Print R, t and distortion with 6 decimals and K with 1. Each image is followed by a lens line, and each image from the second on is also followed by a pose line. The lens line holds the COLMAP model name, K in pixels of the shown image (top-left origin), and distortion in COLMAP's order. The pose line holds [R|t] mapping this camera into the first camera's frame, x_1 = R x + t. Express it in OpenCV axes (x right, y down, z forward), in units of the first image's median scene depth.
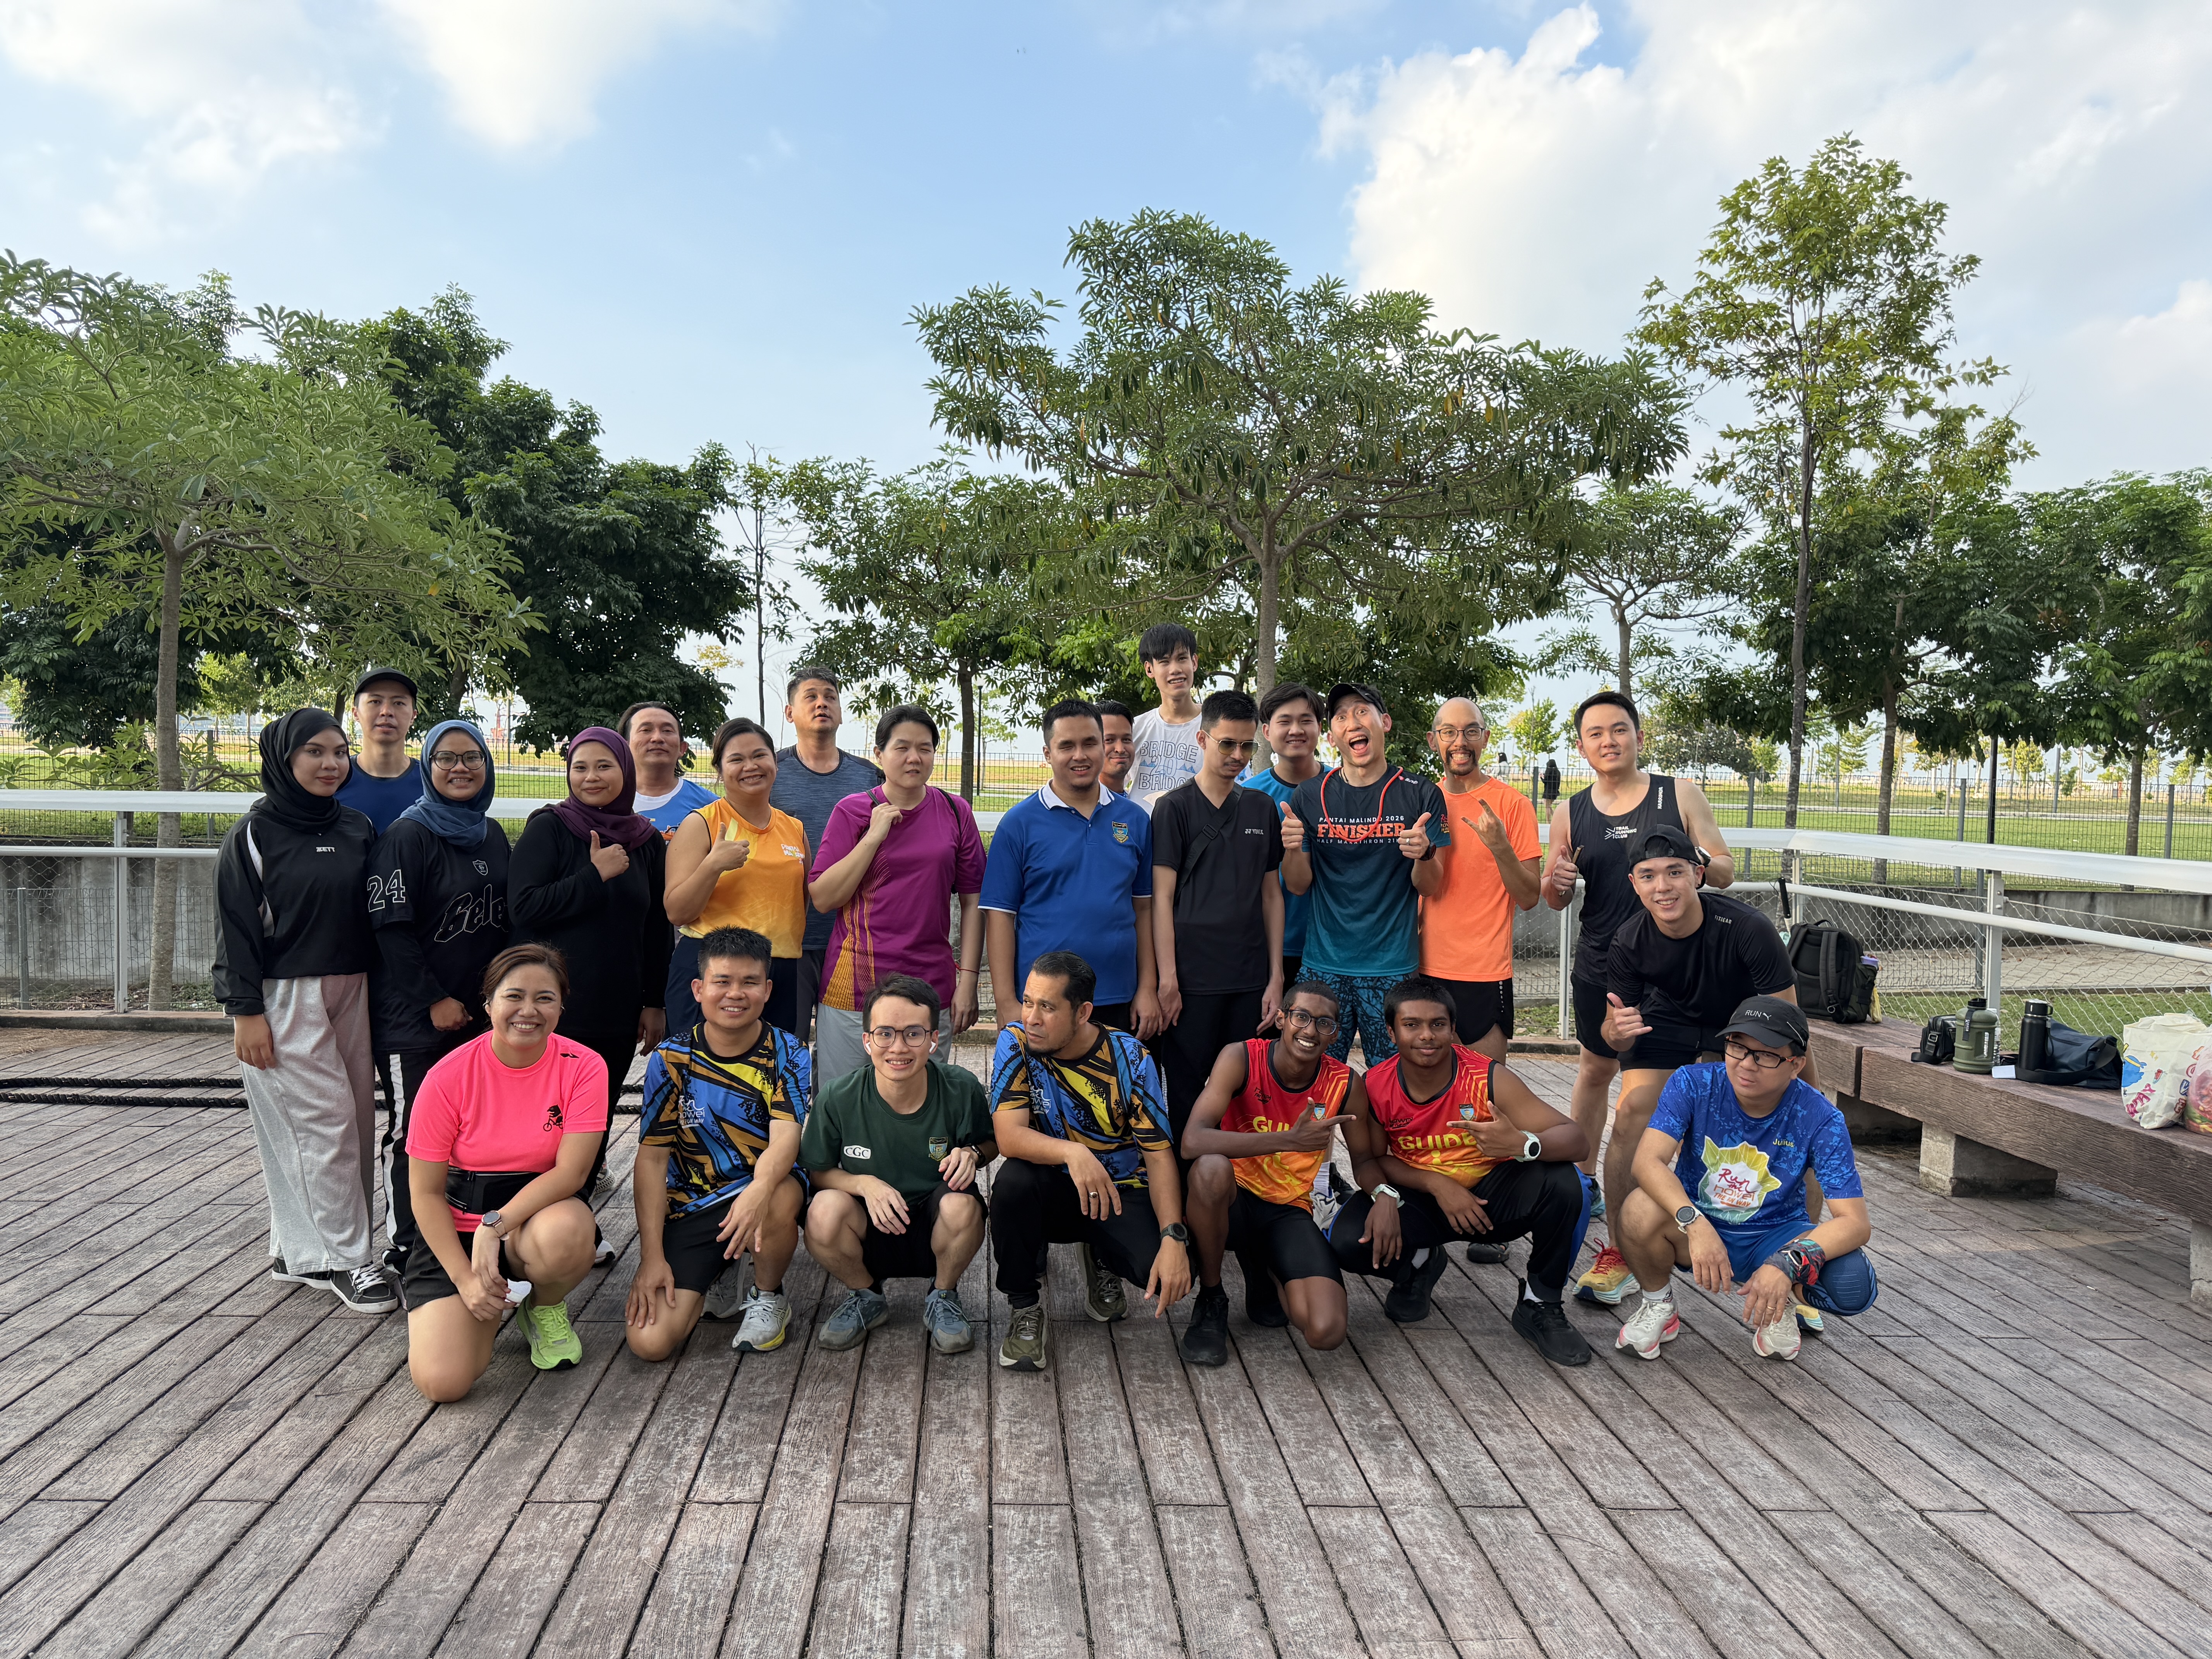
lens RADIAL K [[1566.8, 0, 1118.8], [0, 1566.8, 825.5], [0, 0, 1]] dist [0.035475, -0.041294]
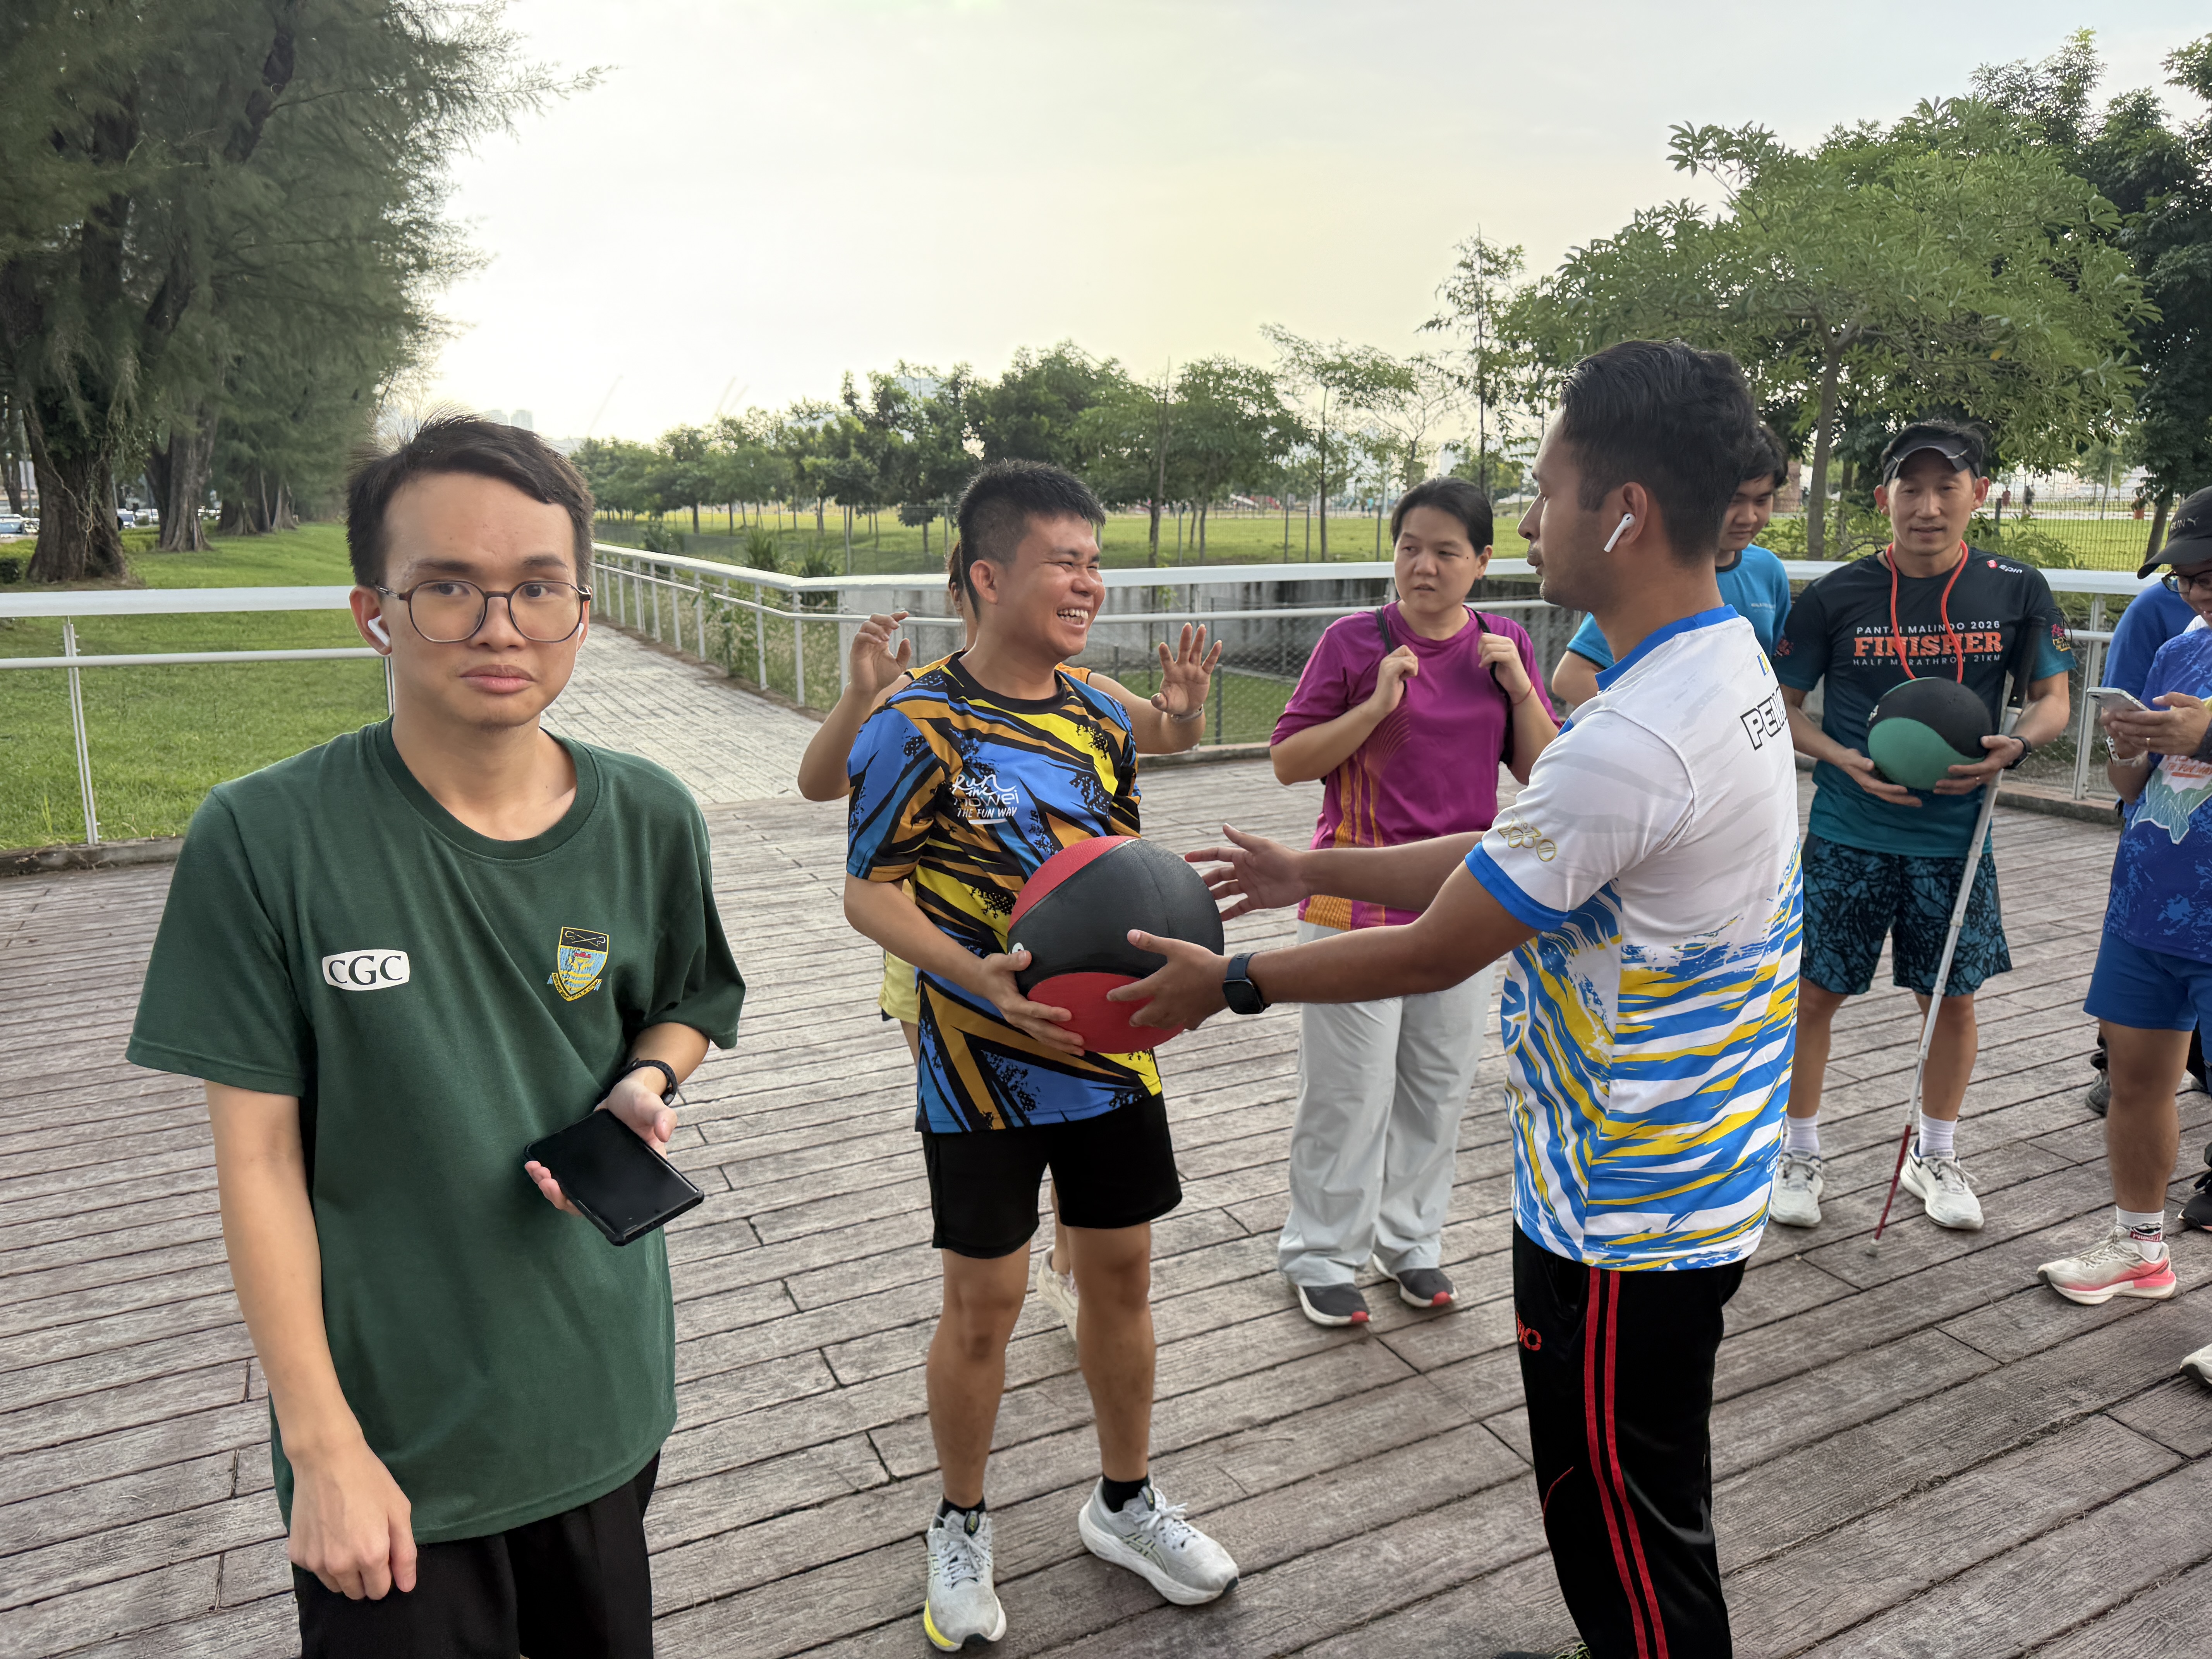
lens RADIAL K [[1566.8, 0, 1099.6], [0, 1566.8, 832.5], [0, 0, 1]] dist [0.035475, -0.041294]
pose [[0.377786, 0.160353, -0.911902, 0.671471], [-0.020021, 0.986073, 0.165102, -0.007336], [0.925677, -0.044116, 0.375735, 0.116691]]
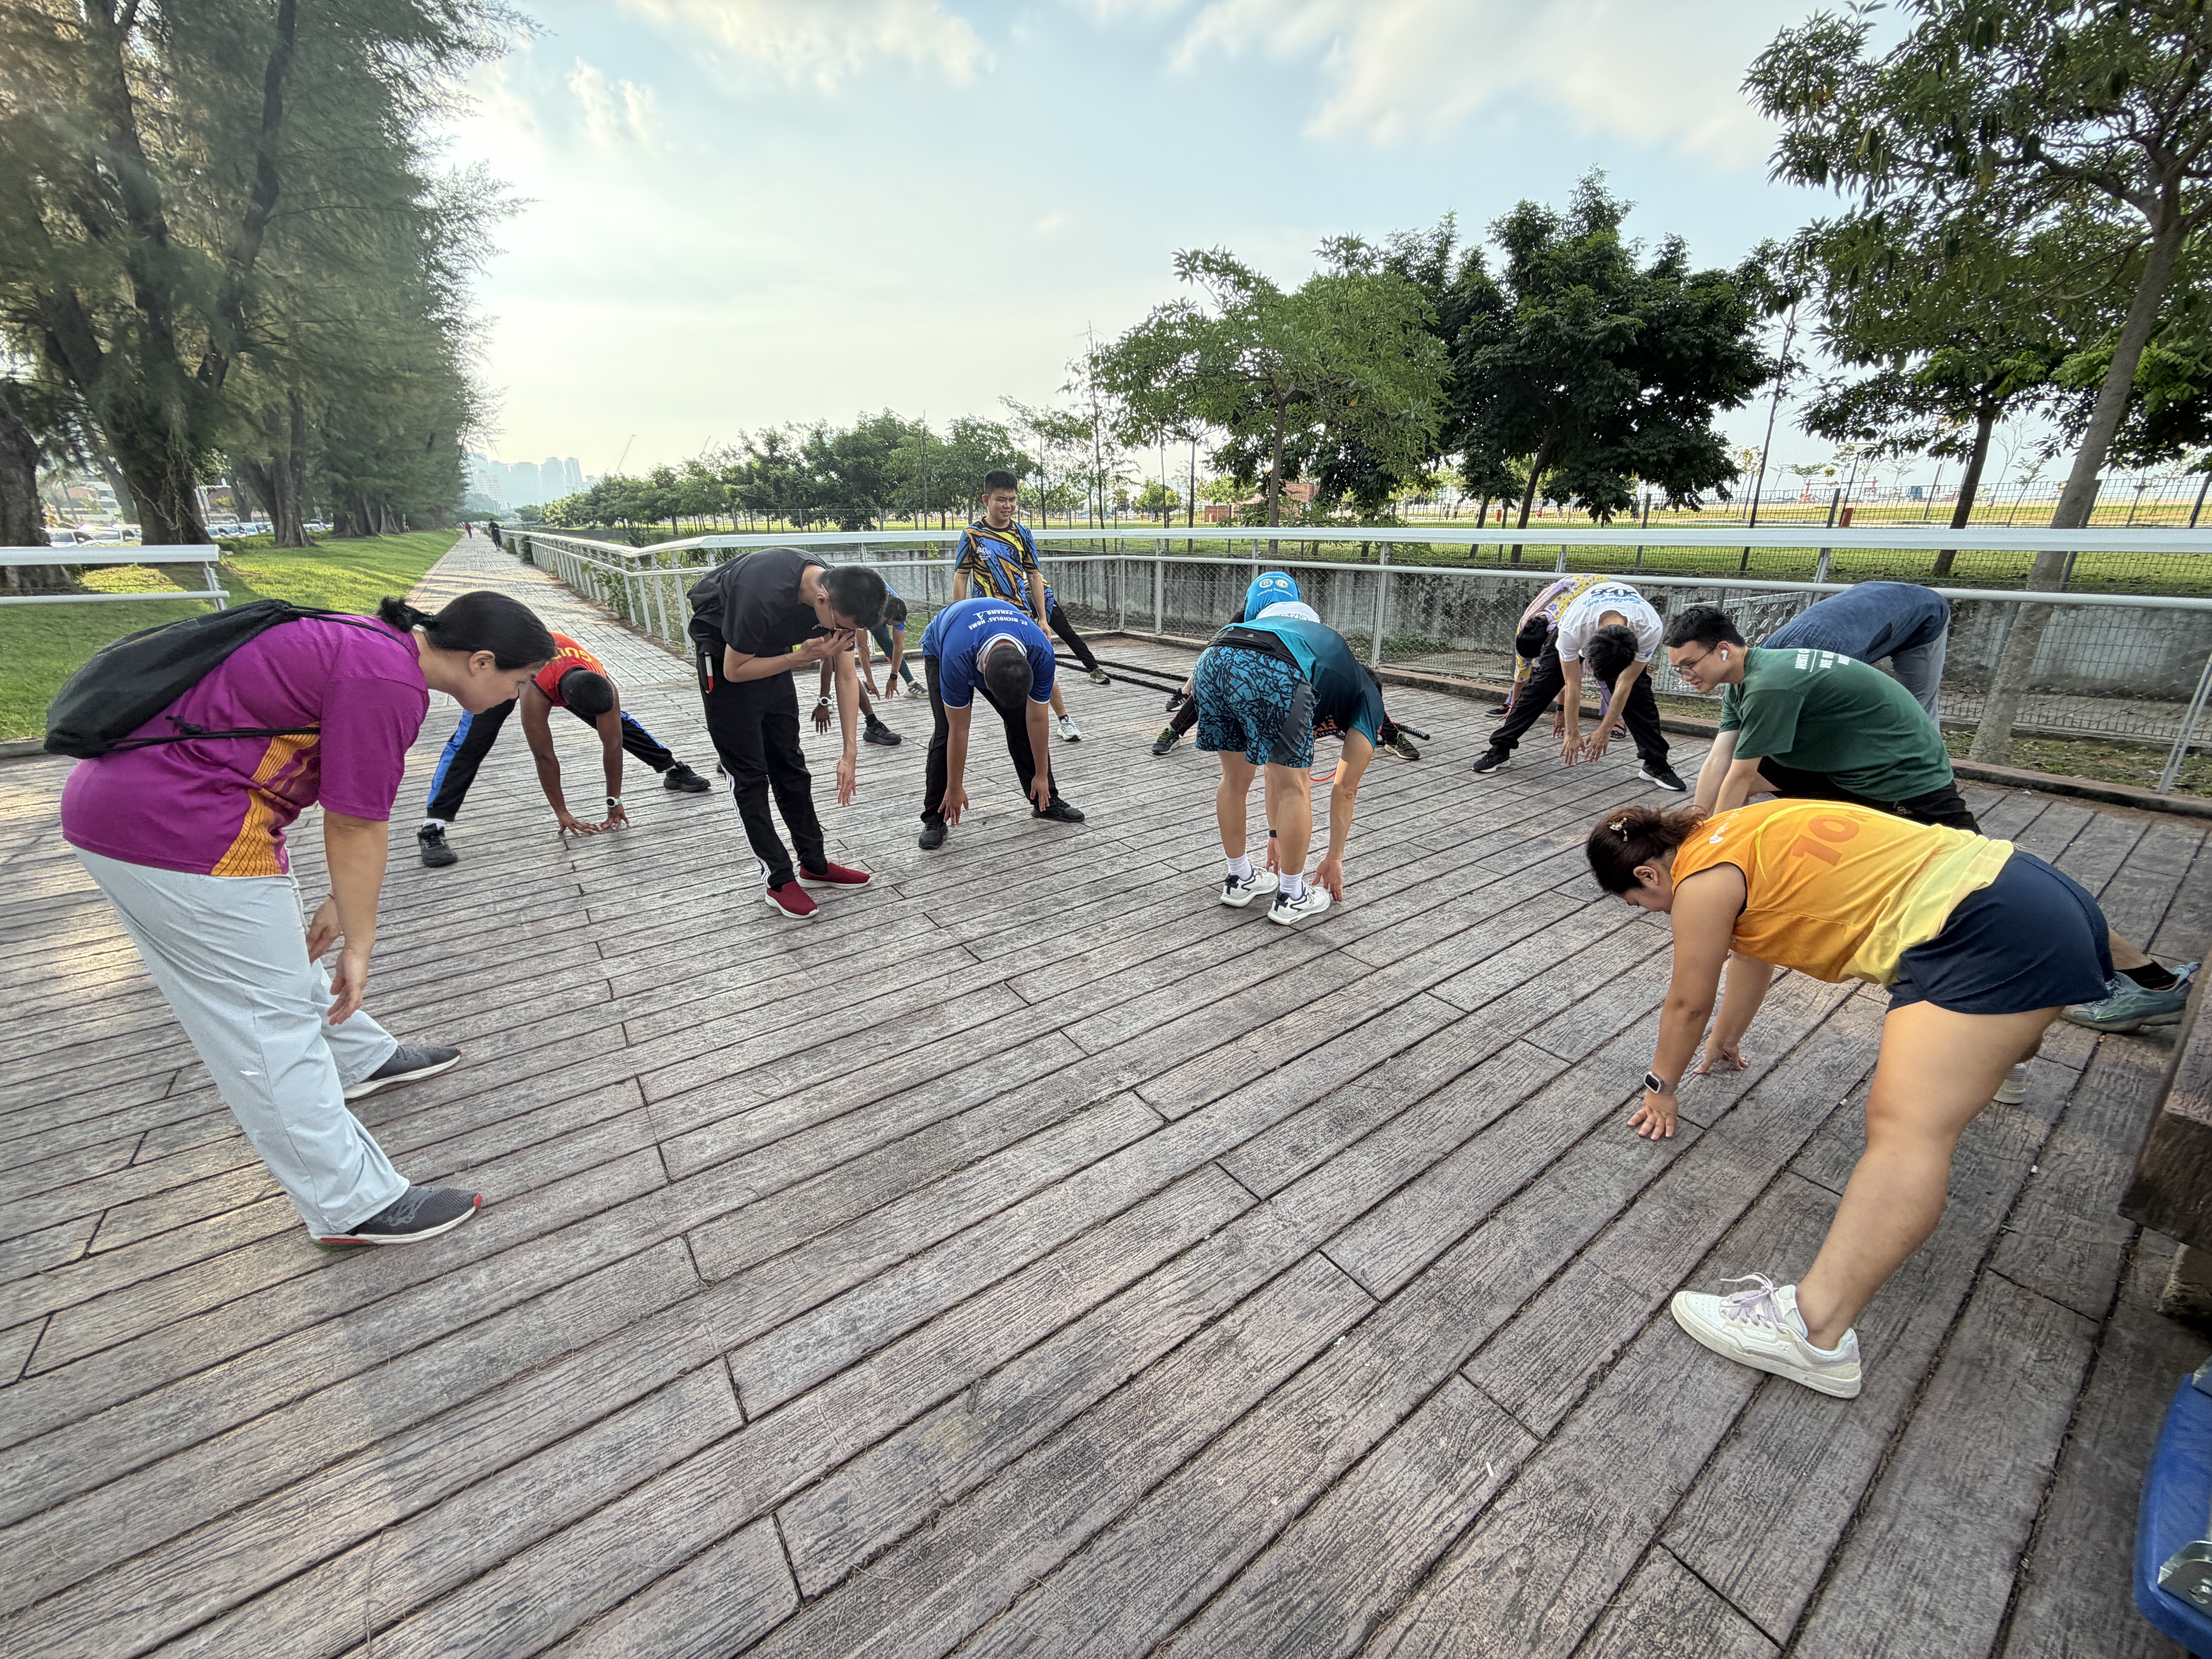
lens RADIAL K [[884.8, 0, 1098.2], [0, 884.8, 830.1], [0, 0, 1]] dist [0.000799, 0.000446]
pose [[0.518183, 0.254494, -0.816529, 0.646854], [-0.007259, 0.955978, 0.293350, 0.028361], [0.855239, -0.146082, 0.497219, 0.433277]]
